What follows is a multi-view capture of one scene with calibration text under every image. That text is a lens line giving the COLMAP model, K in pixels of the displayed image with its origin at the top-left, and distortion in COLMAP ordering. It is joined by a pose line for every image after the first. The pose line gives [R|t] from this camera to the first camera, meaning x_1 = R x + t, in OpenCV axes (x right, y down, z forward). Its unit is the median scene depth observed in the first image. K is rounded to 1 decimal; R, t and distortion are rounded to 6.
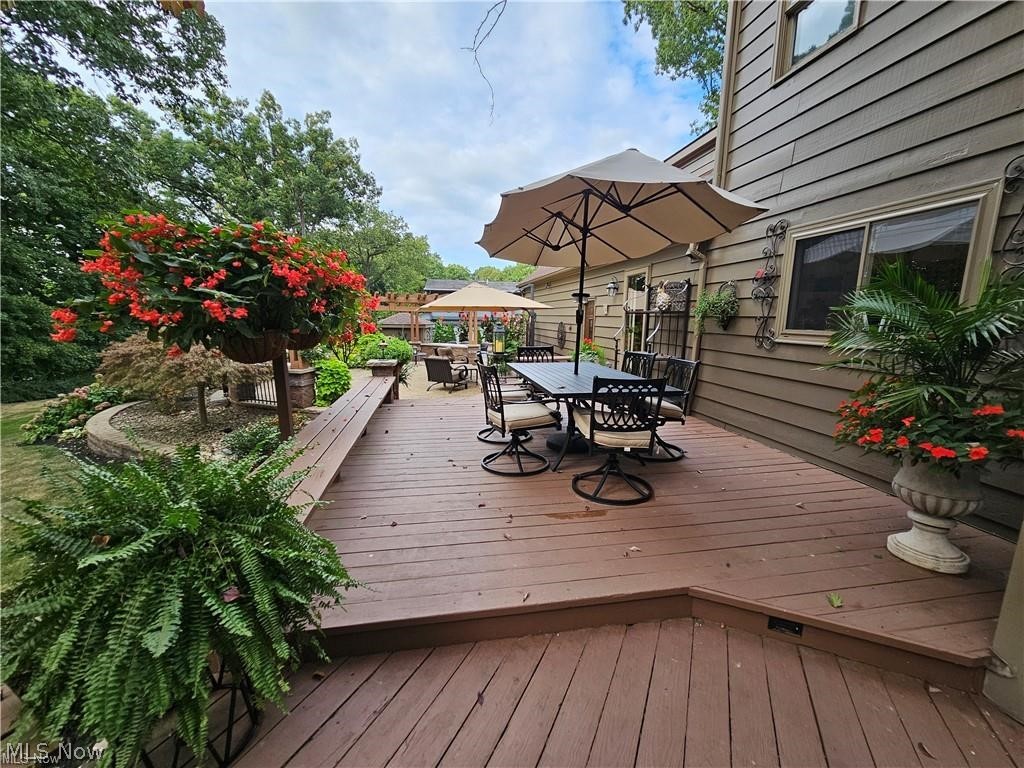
lens RADIAL K [[420.9, 0, 509.4], [0, 420.9, 386.2], [0, 0, 1]] dist [0.000922, -0.000655]
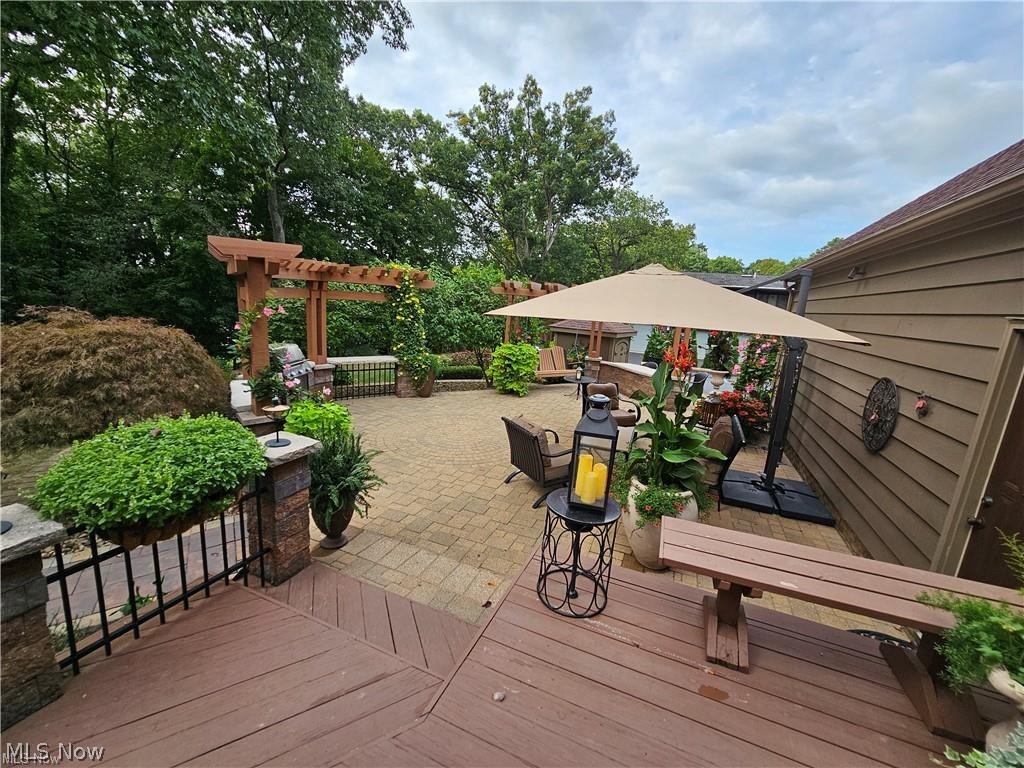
lens RADIAL K [[420.9, 0, 511.6], [0, 420.9, 380.9], [0, 0, 1]] dist [0.000922, -0.000655]
pose [[0.832193, 0.148961, -0.534103, 0.013446], [-0.149496, 0.987845, 0.042578, -0.033165], [0.533953, 0.044413, 0.844347, 0.158359]]
